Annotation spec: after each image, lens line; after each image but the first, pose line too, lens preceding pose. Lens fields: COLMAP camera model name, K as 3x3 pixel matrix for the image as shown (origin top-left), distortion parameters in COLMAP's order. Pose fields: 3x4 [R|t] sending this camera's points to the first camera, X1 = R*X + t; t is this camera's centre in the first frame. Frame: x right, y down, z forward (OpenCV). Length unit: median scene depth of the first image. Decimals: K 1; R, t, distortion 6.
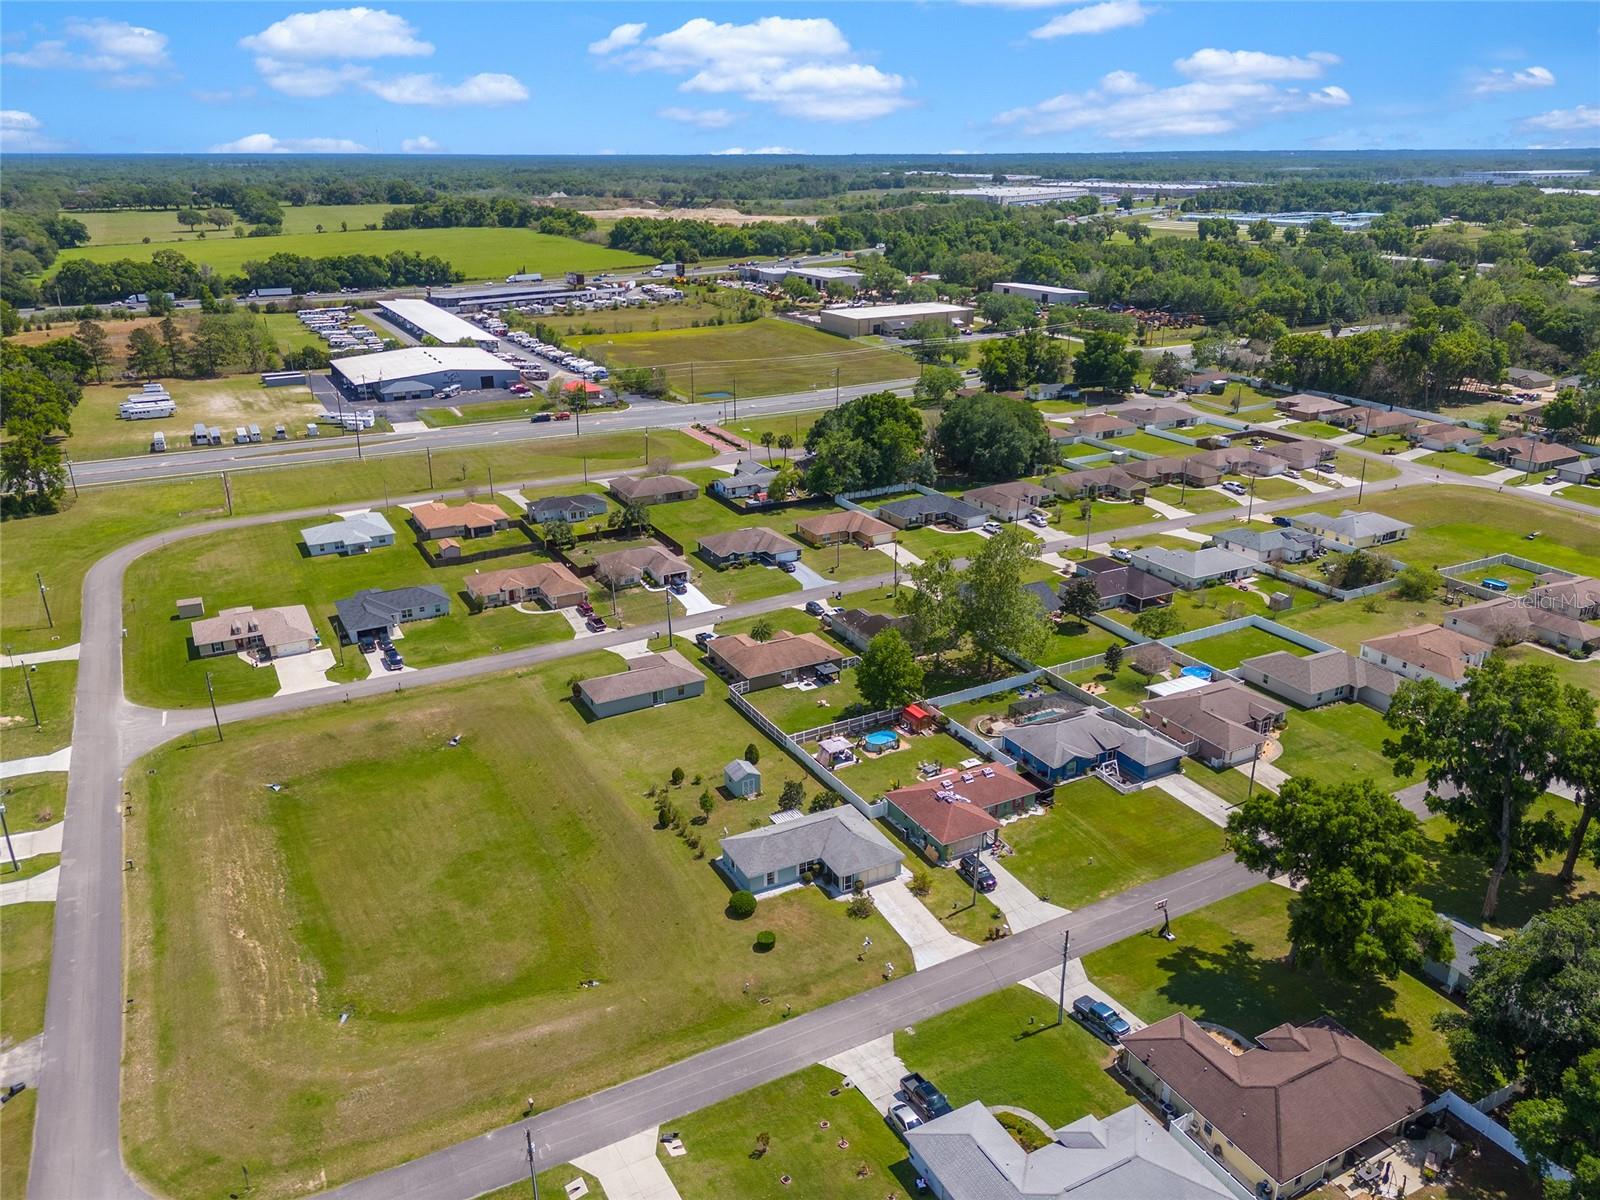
lens RADIAL K [[1177.2, 0, 804.5], [0, 1177.2, 605.5], [0, 0, 1]] dist [0.082982, -0.088087]
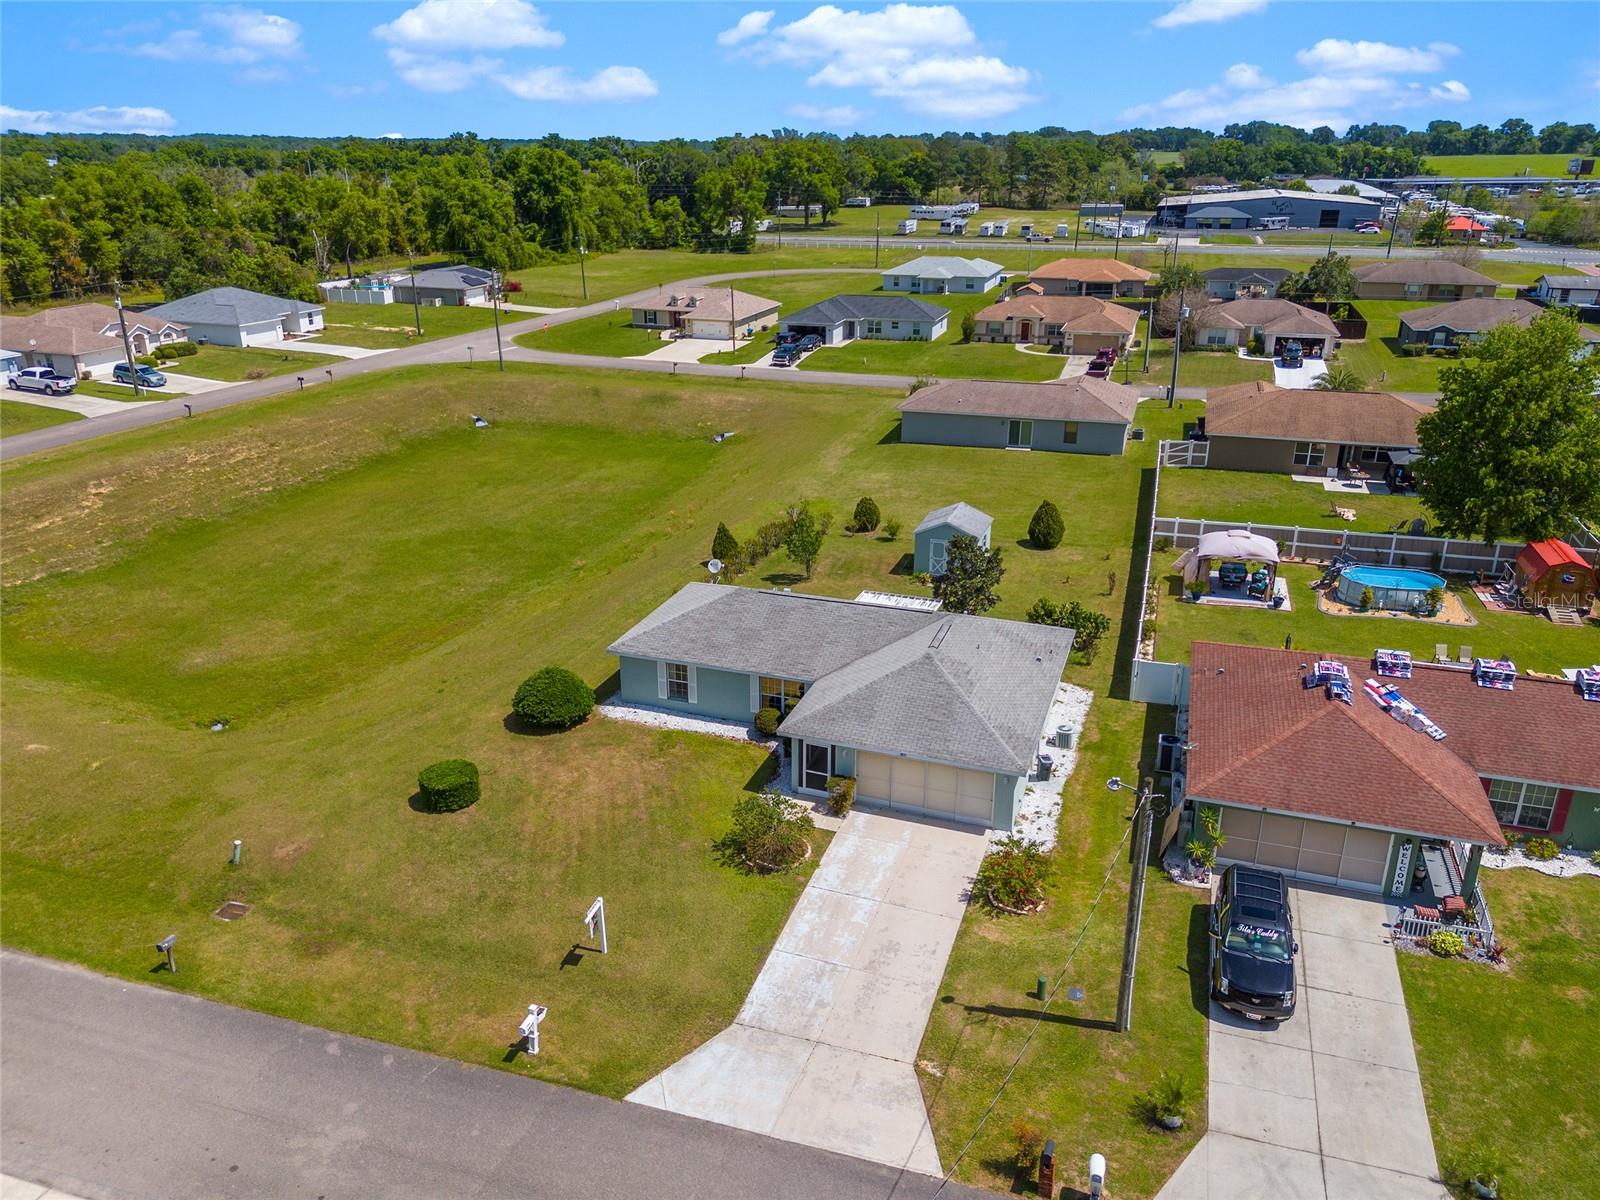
lens RADIAL K [[1177.2, 0, 804.5], [0, 1177.2, 605.5], [0, 0, 1]] dist [0.082982, -0.088087]
pose [[0.689170, 0.263267, -0.675082, 0.154624], [-0.262927, 0.959021, 0.105584, 0.104992], [0.675215, 0.104732, 0.730148, 0.499549]]
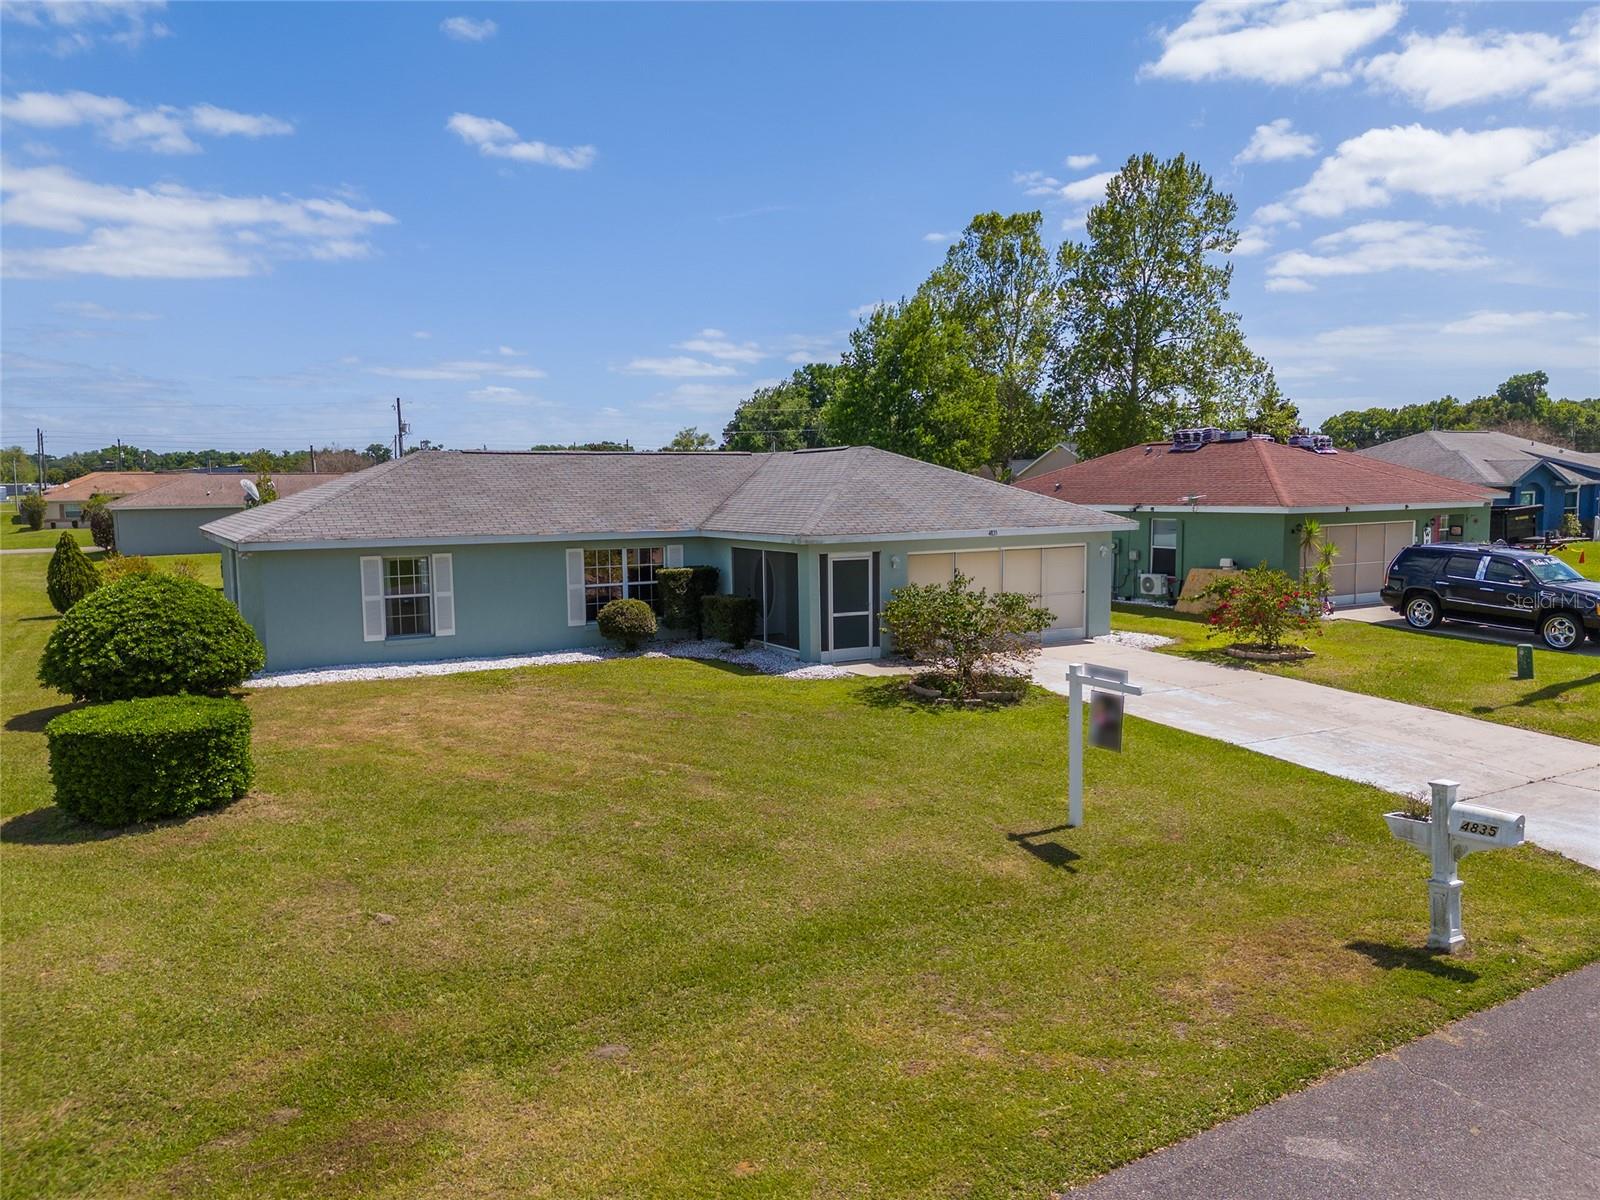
lens RADIAL K [[1183.7, 0, 803.9], [0, 1183.7, 635.2], [0, 0, 1]] dist [0.099023, -0.124465]
pose [[0.998429, -0.018764, 0.052797, 0.013653], [0.030764, 0.971112, -0.236634, 0.183663], [-0.046831, 0.237886, 0.970163, 0.543253]]
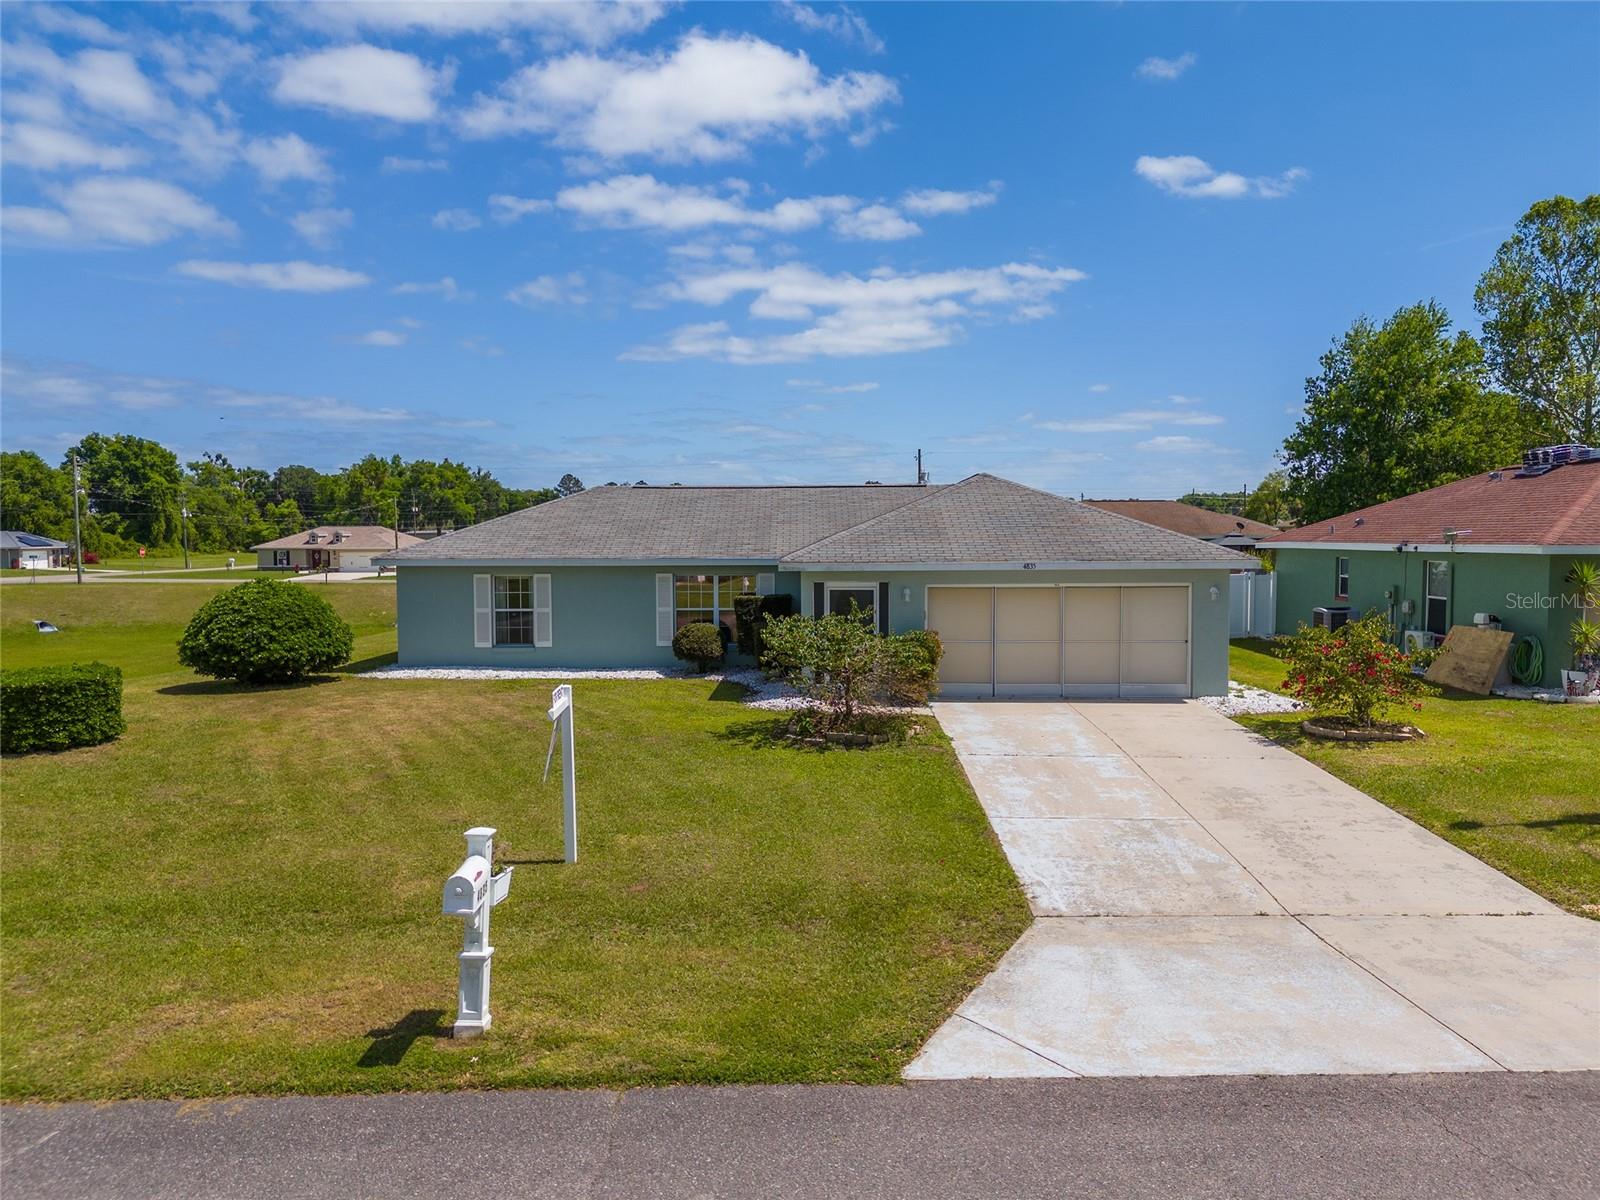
lens RADIAL K [[1177.2, 0, 804.5], [0, 1177.2, 605.5], [0, 0, 1]] dist [0.082982, -0.088087]
pose [[0.884001, 0.022308, -0.466953, 0.071479], [-0.162864, 0.950981, -0.262890, 0.180177], [0.438199, 0.308445, 0.844301, 0.559570]]
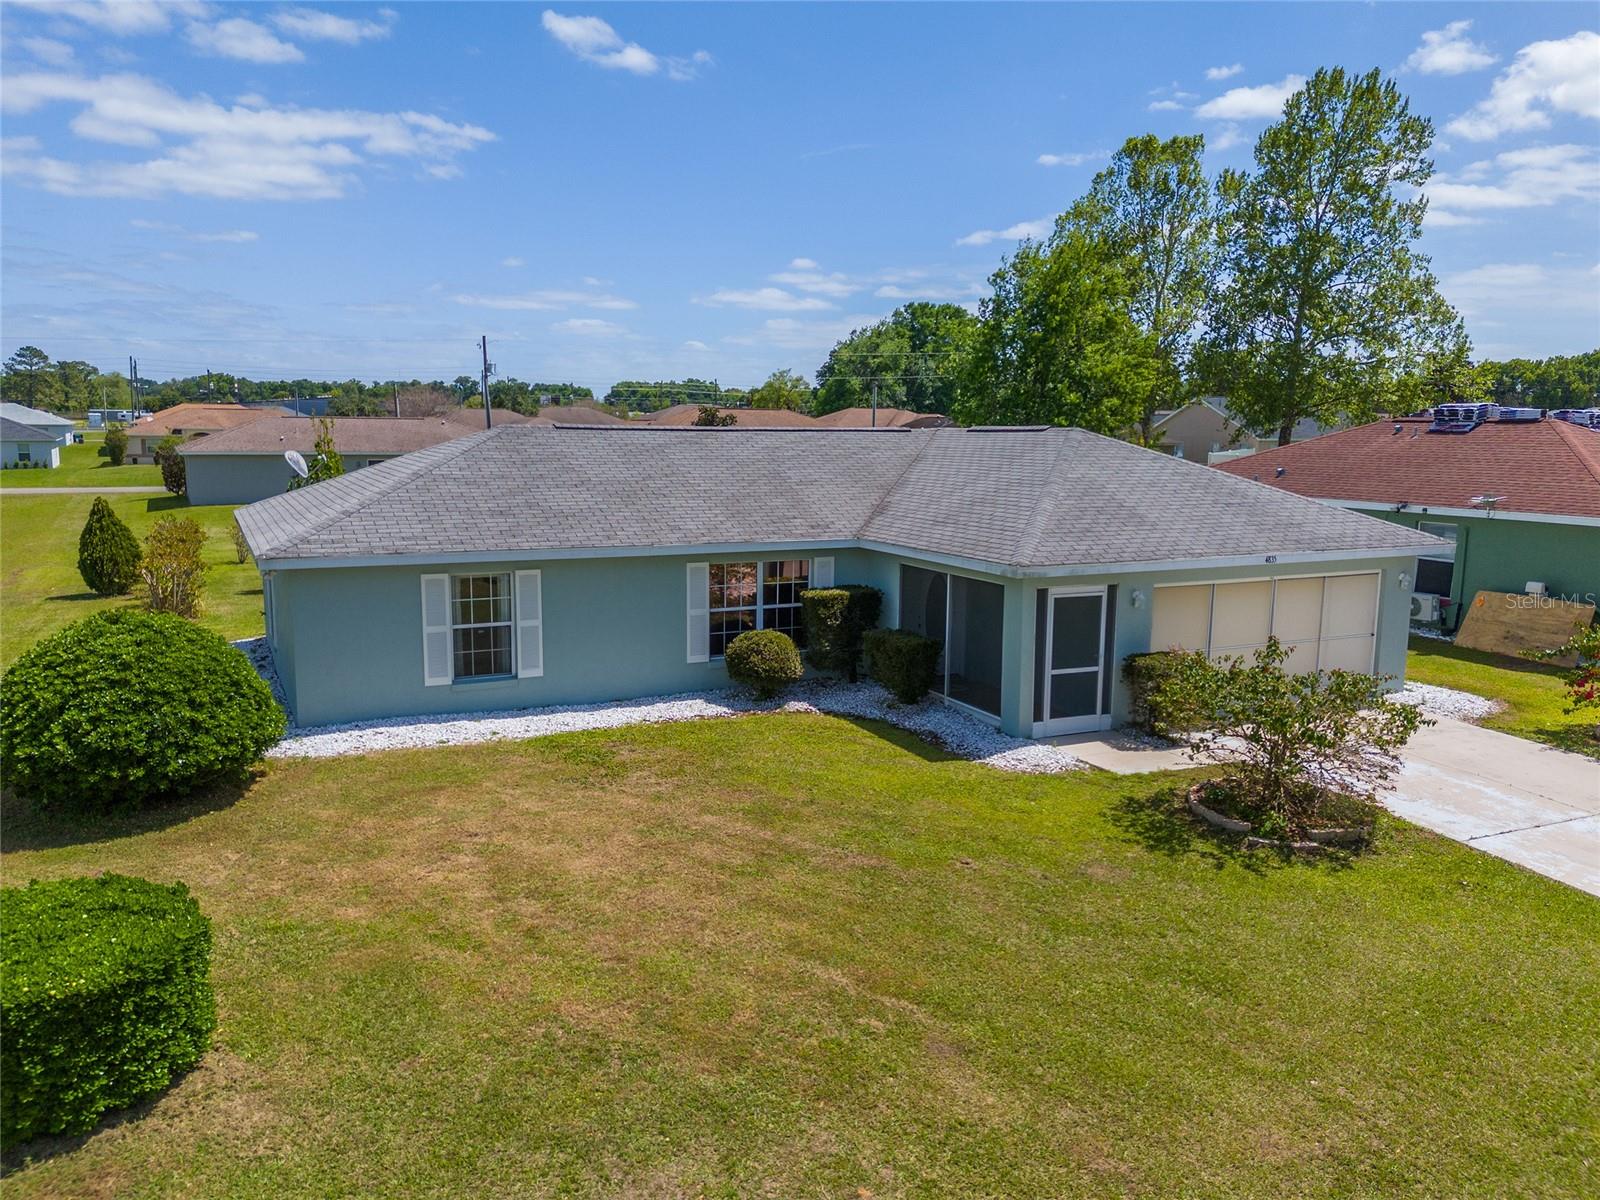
lens RADIAL K [[1197.1, 0, 806.6], [0, 1197.1, 636.3], [0, 0, 1]] dist [0.079499, -0.078890]
pose [[0.999861, 0.012369, -0.011158, 0.006271], [-0.014268, 0.981603, -0.190400, 0.168600], [0.008598, 0.190533, 0.981643, 0.570231]]
